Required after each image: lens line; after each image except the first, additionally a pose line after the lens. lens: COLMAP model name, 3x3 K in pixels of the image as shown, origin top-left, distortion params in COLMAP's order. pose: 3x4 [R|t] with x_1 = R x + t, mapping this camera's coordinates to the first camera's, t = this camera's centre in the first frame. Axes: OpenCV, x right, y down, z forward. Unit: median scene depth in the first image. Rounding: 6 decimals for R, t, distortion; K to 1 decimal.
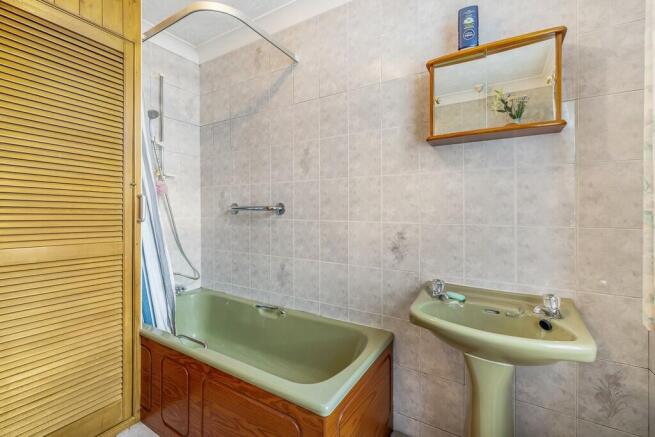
lens RADIAL K [[286.5, 0, 334.5], [0, 286.5, 217.8], [0, 0, 1]] dist [0.001342, 0.000337]
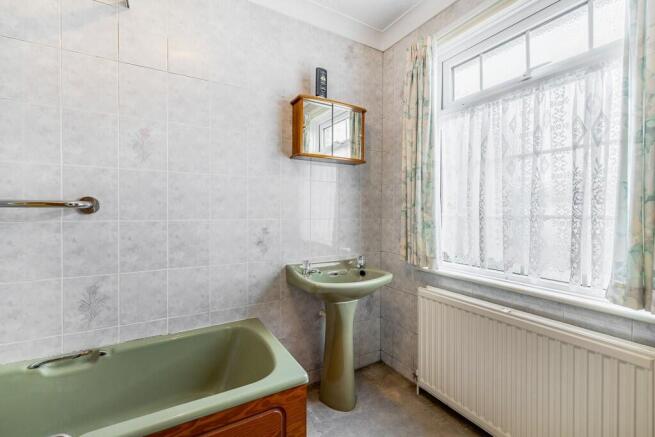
lens RADIAL K [[286.5, 0, 334.5], [0, 286.5, 217.8], [0, 0, 1]] dist [0.001342, 0.000337]
pose [[0.472016, -0.031766, 0.881018, -0.619625], [0.007801, 0.999462, 0.031857, -0.023160], [-0.881556, -0.008164, 0.472010, 0.202246]]
